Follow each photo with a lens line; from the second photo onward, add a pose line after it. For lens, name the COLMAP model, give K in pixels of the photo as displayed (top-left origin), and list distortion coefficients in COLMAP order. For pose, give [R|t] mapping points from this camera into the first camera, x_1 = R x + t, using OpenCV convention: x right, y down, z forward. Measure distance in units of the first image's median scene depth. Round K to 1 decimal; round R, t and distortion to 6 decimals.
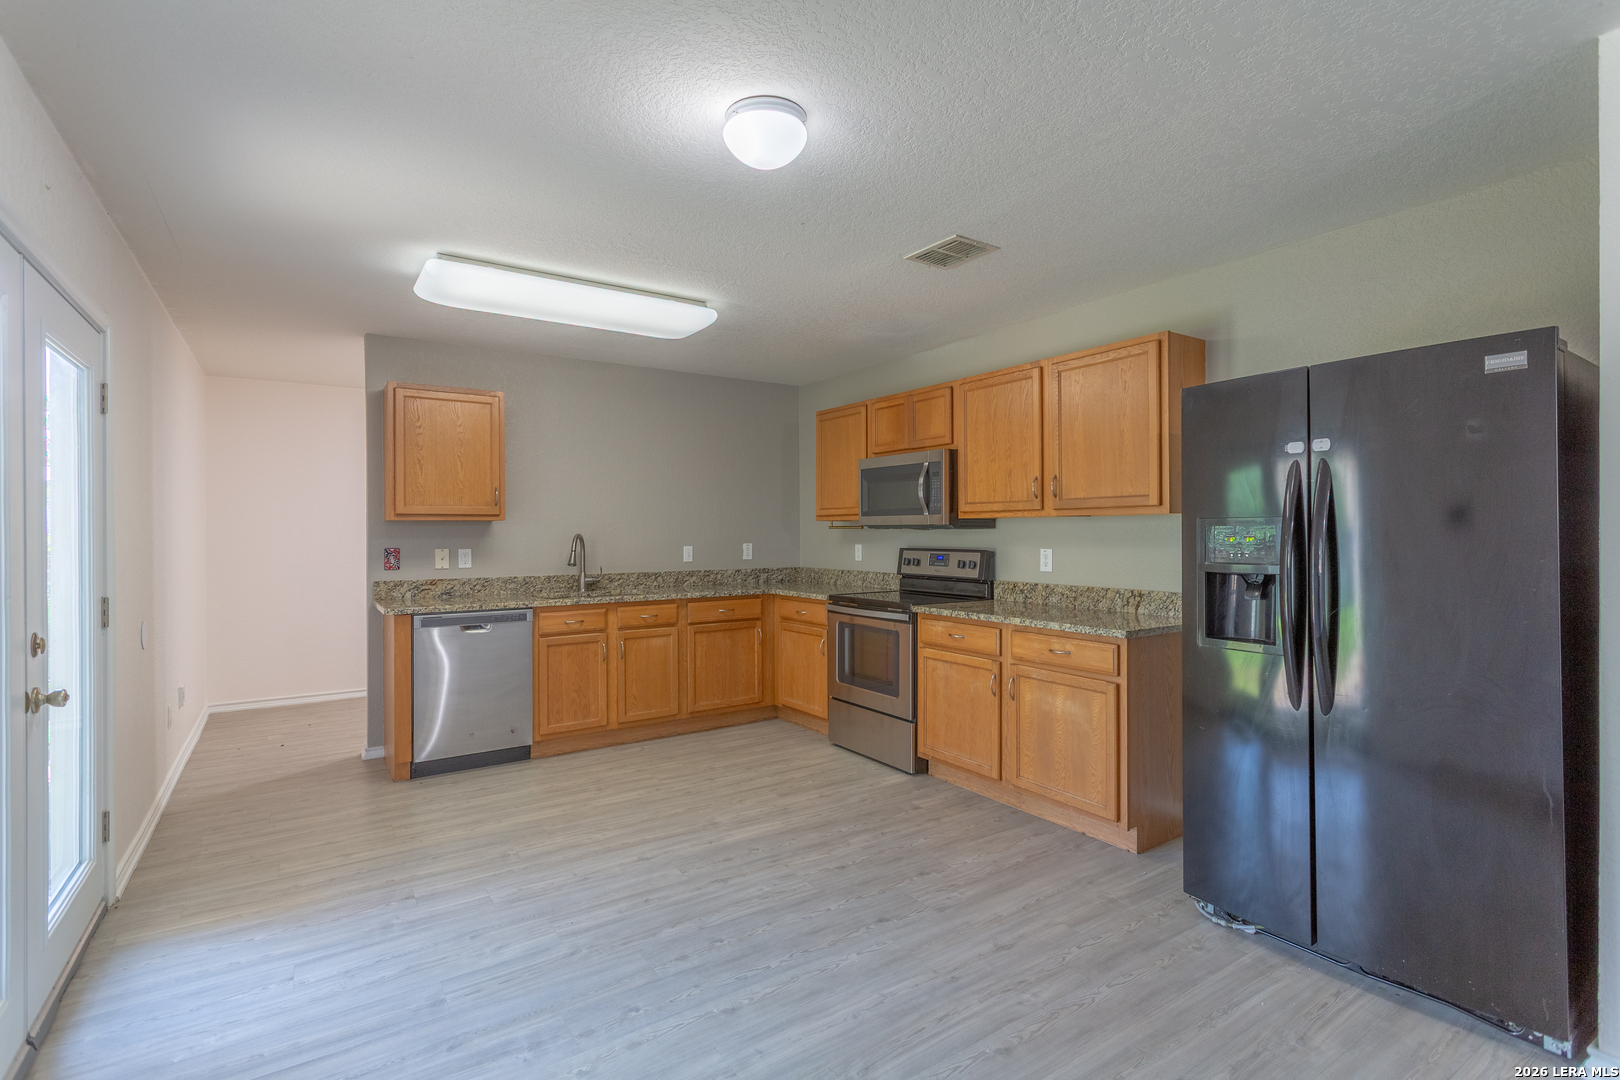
lens RADIAL K [[758.0, 0, 801.8], [0, 758.0, 531.0], [0, 0, 1]] dist [0.001840, 0.002587]
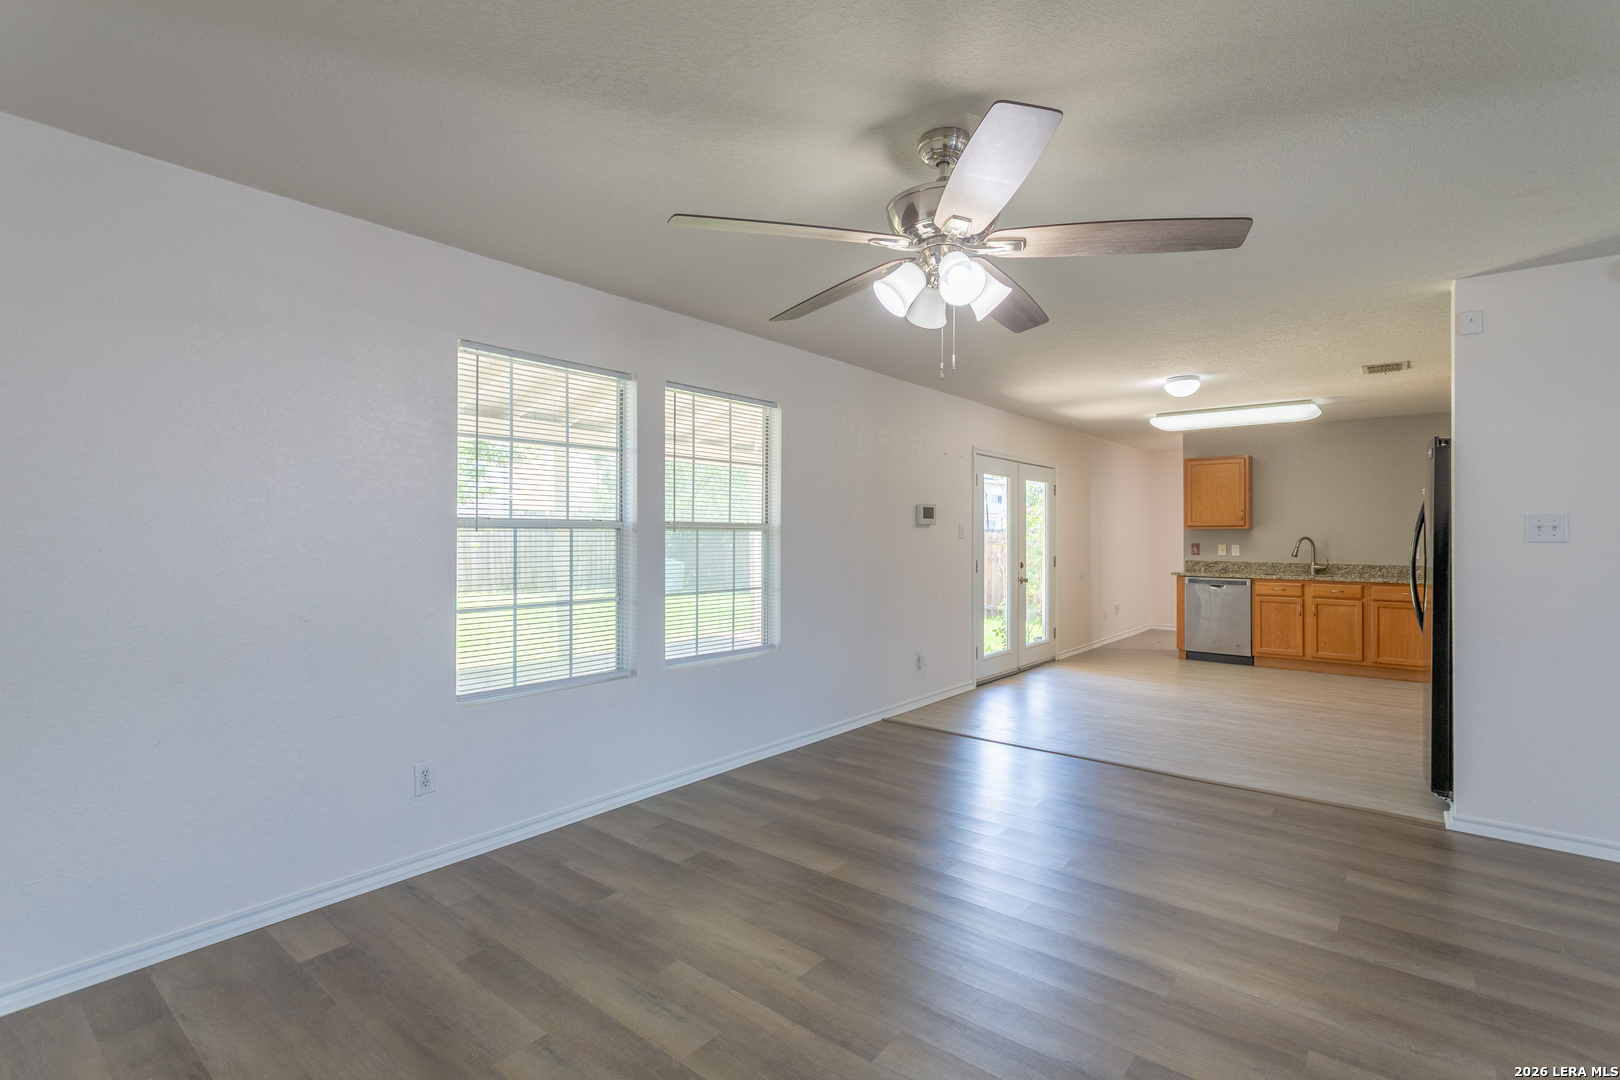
lens RADIAL K [[758.0, 0, 814.6], [0, 758.0, 526.0], [0, 0, 1]] dist [0.001840, 0.002587]
pose [[0.298297, -0.003792, -0.954466, 1.236150], [-0.002457, 0.999986, -0.004741, -0.011550], [0.954470, 0.003759, 0.298284, -0.595613]]
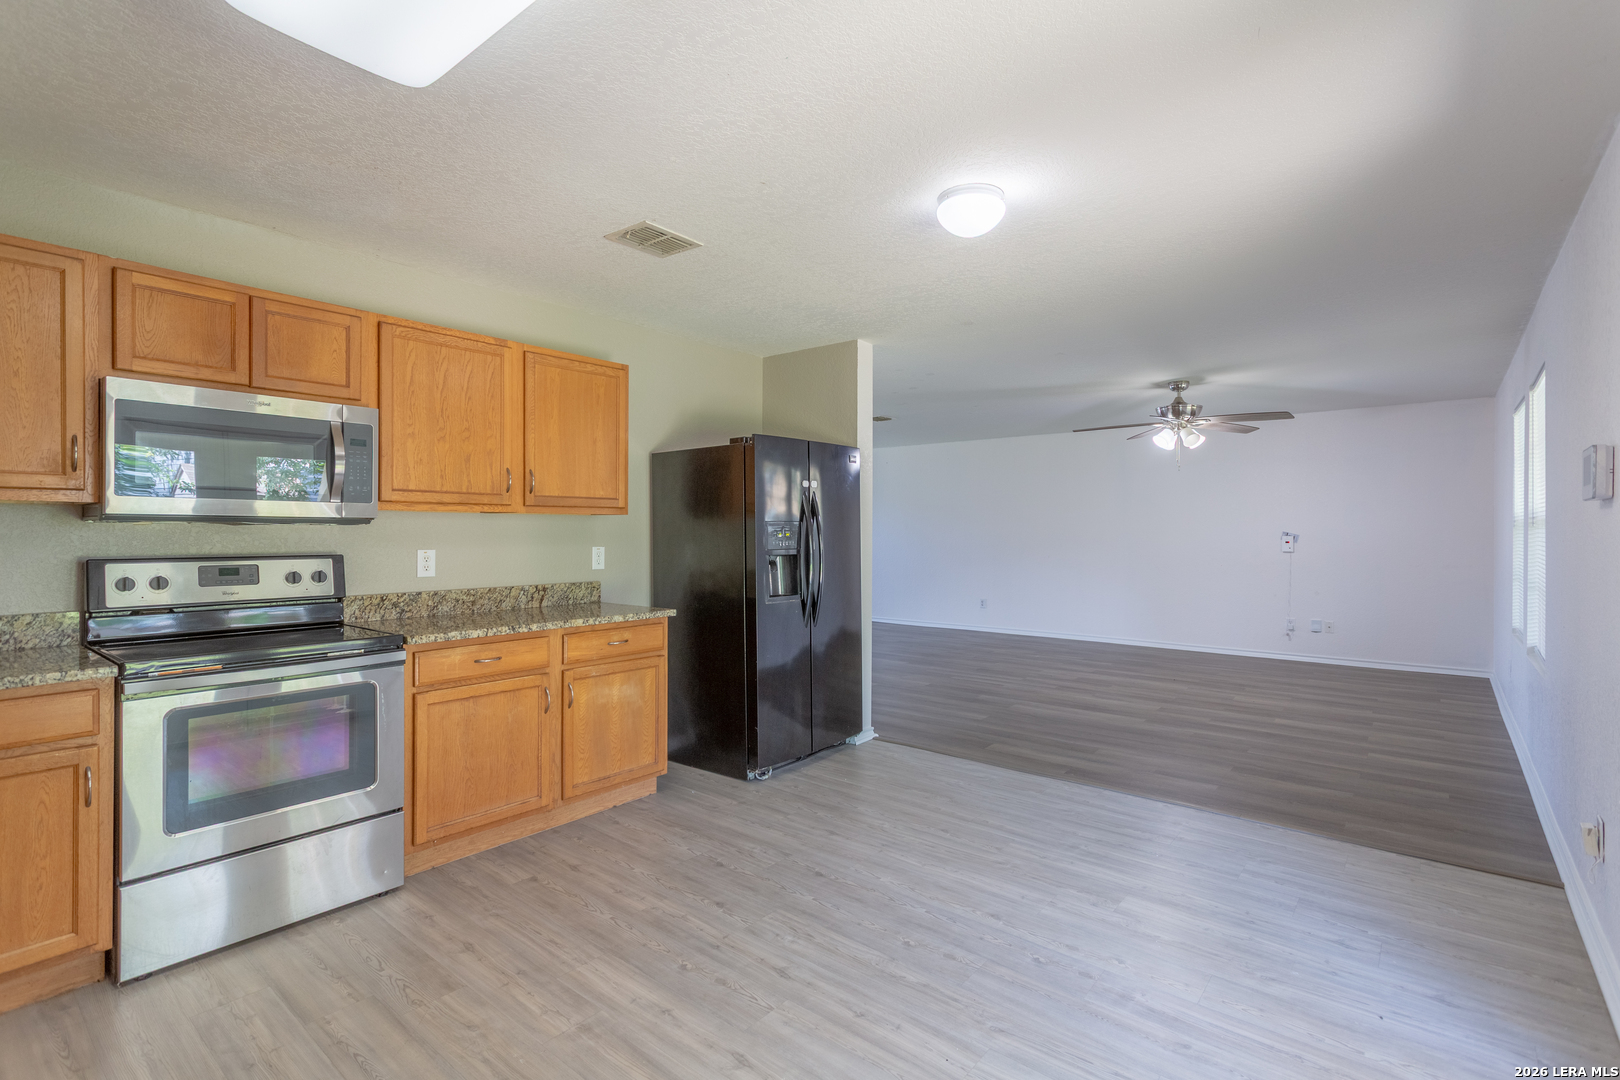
lens RADIAL K [[758.0, 0, 815.3], [0, 758.0, 532.5], [0, 0, 1]] dist [0.001840, 0.002587]
pose [[-0.295842, 0.001592, 0.955236, -0.686239], [-0.001724, 0.999996, -0.002200, 0.006565], [-0.955235, -0.002298, -0.295838, 0.951662]]
